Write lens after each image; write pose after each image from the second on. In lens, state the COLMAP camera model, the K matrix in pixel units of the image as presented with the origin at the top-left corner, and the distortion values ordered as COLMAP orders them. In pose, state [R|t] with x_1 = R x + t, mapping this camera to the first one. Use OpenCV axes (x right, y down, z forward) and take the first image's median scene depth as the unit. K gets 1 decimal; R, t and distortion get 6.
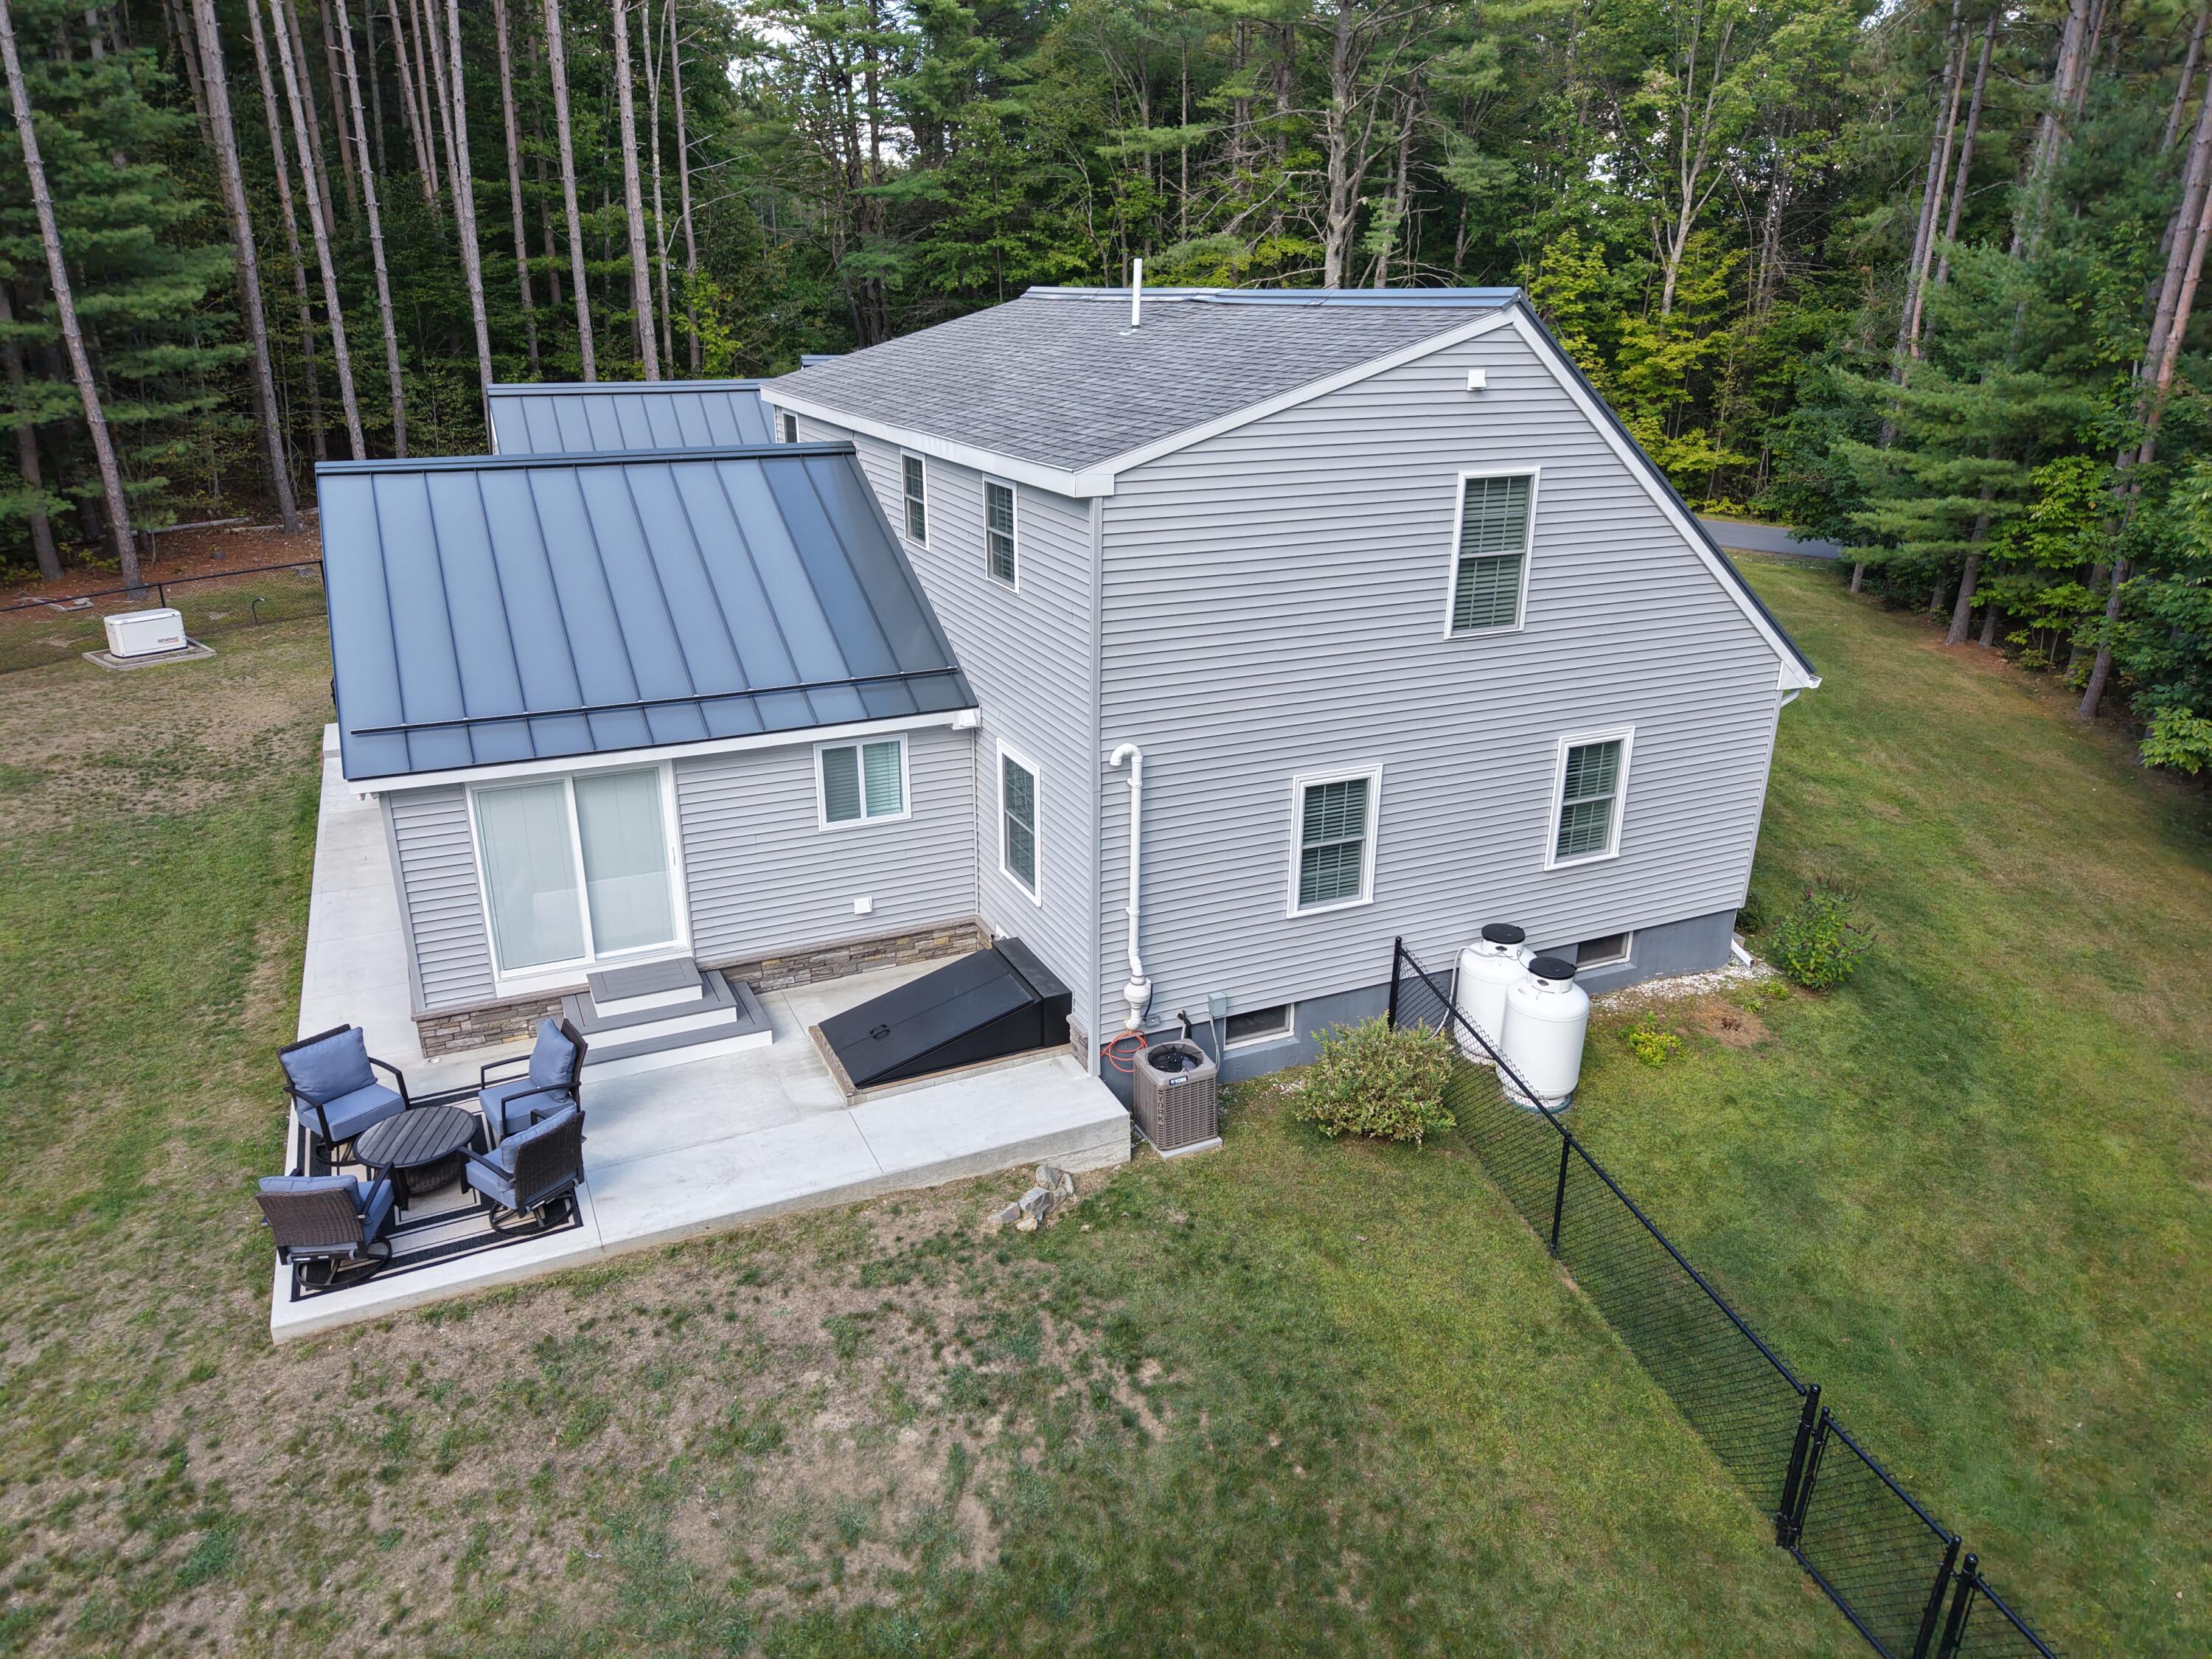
lens RADIAL K [[1476.0, 0, 1105.5], [0, 1476.0, 826.5], [0, 0, 1]] dist [0.020861, -0.017200]
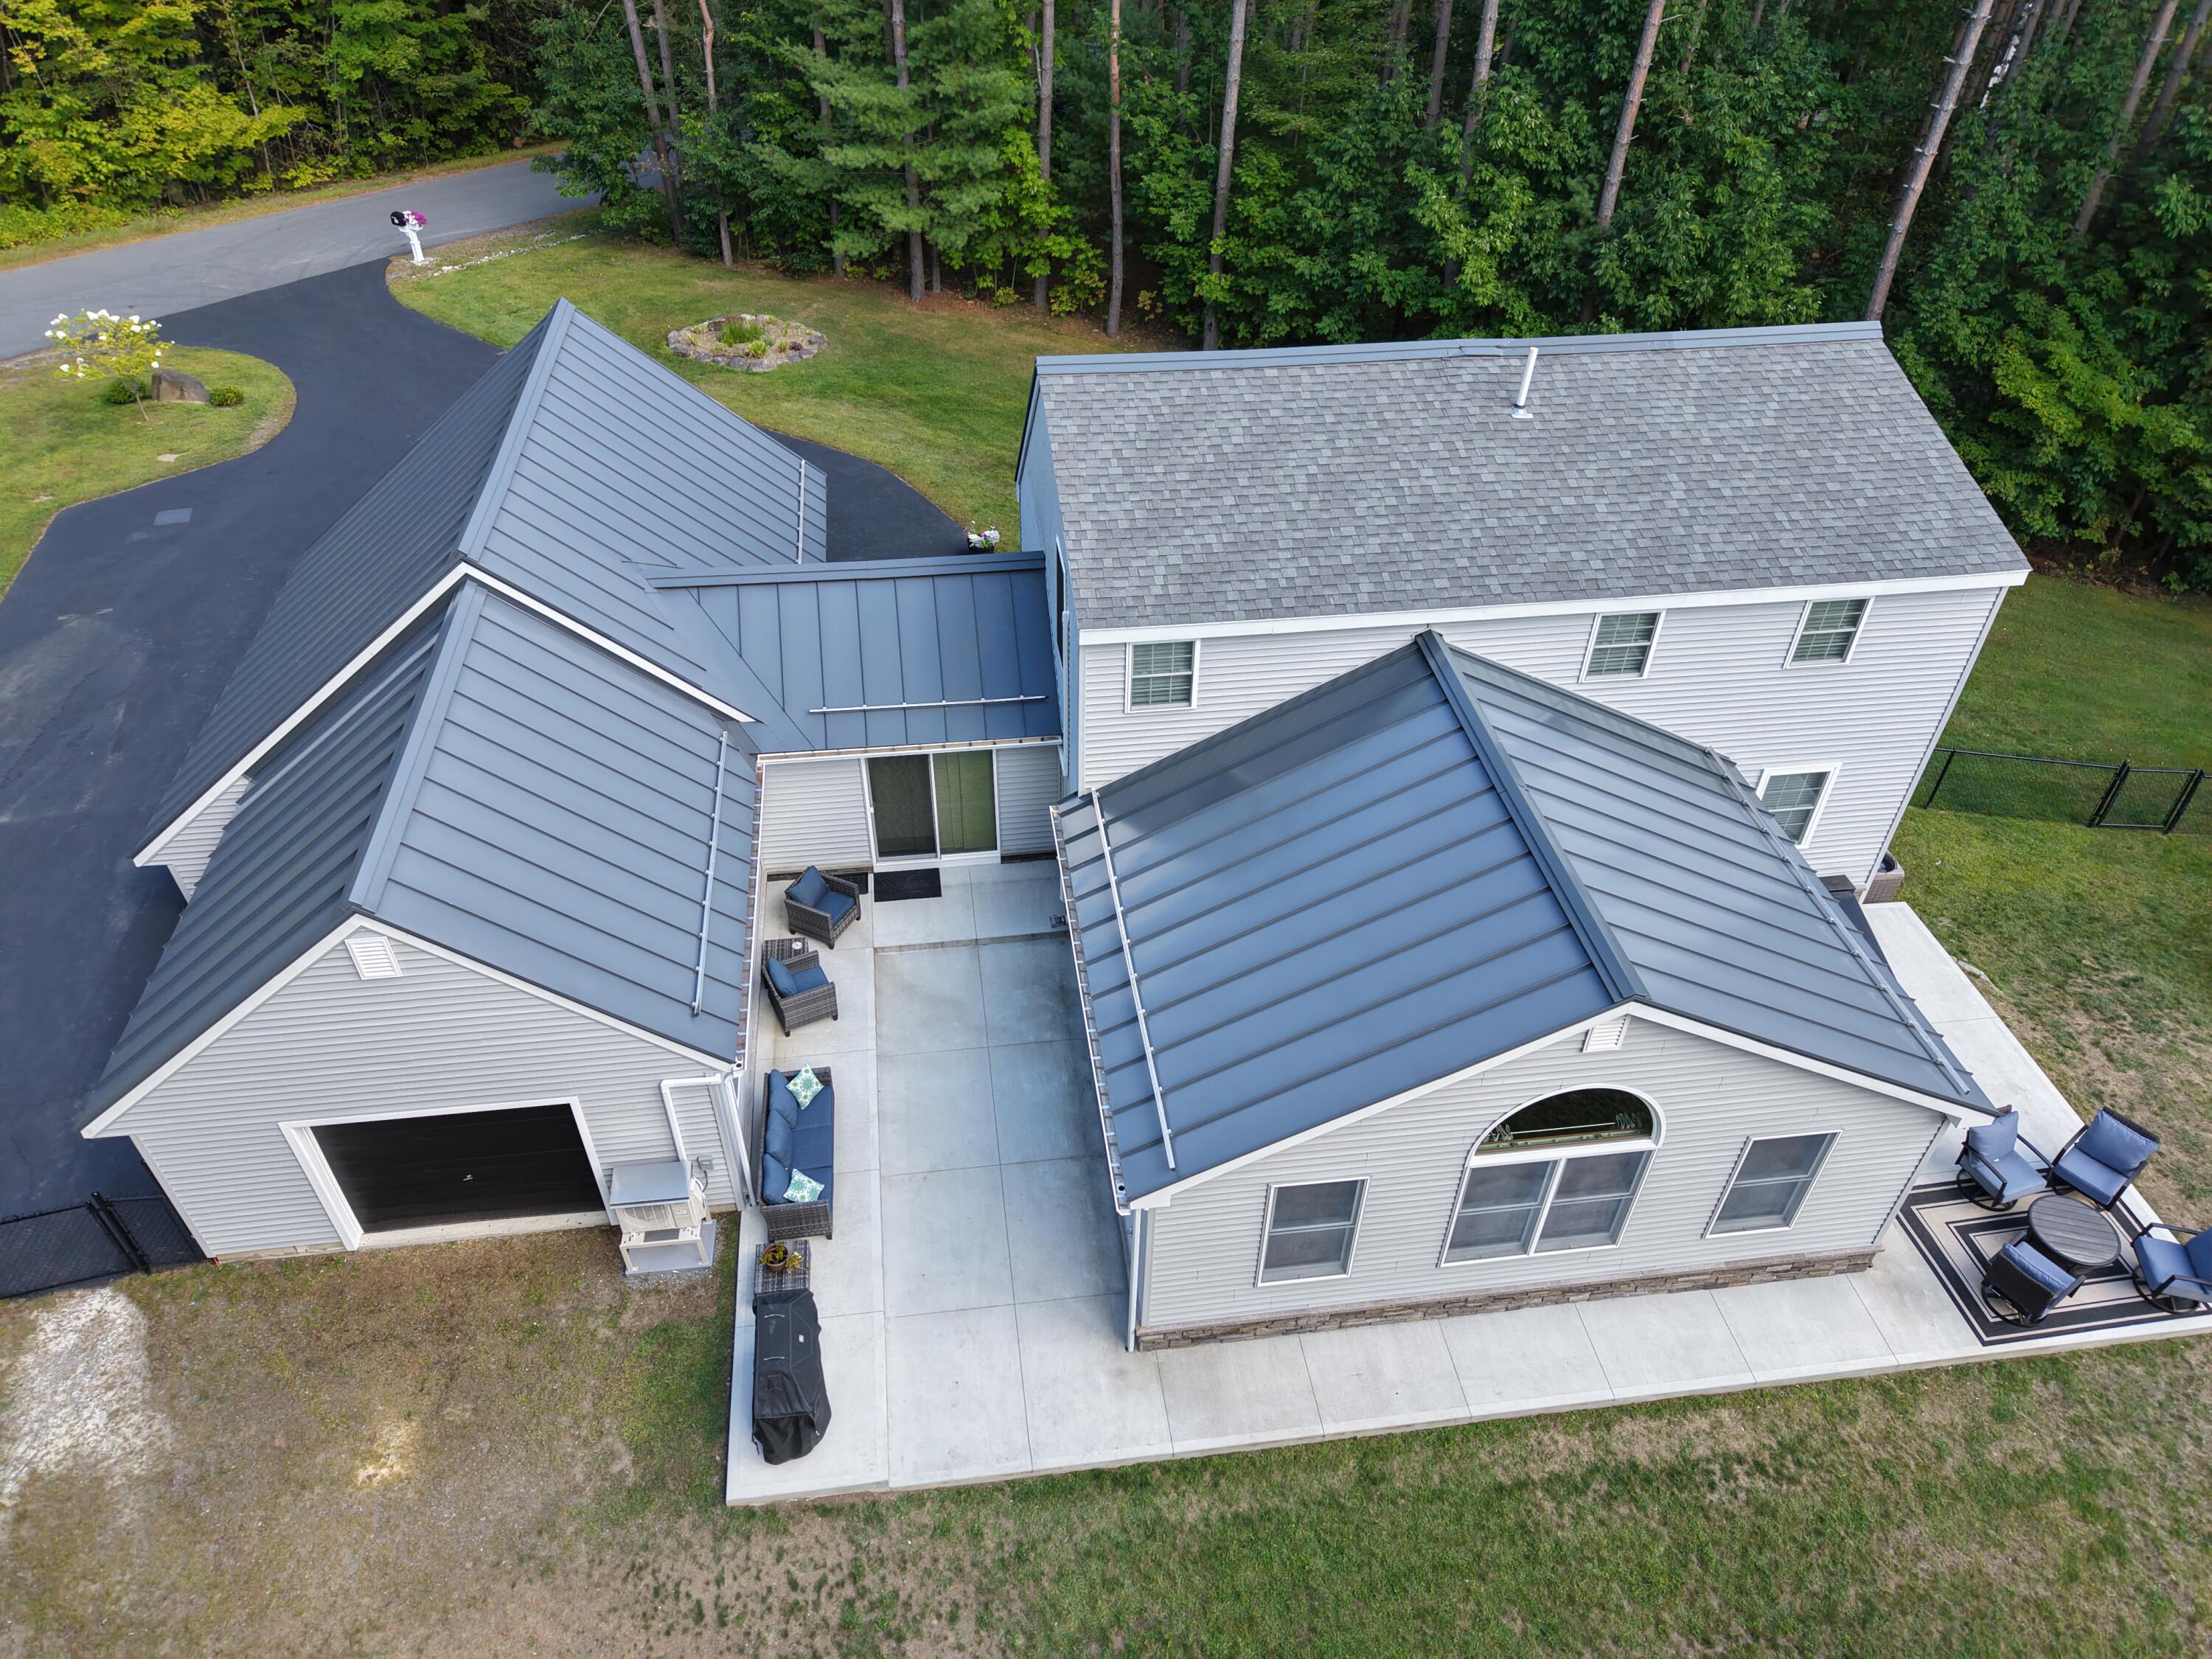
lens RADIAL K [[1471.4, 0, 1103.1], [0, 1471.4, 837.5], [0, 0, 1]] dist [0.010825, -0.004368]
pose [[0.296871, -0.613788, 0.731527, -1.268450], [0.317631, 0.785914, 0.530519, -0.912120], [-0.900543, 0.074860, 0.428273, 1.008730]]
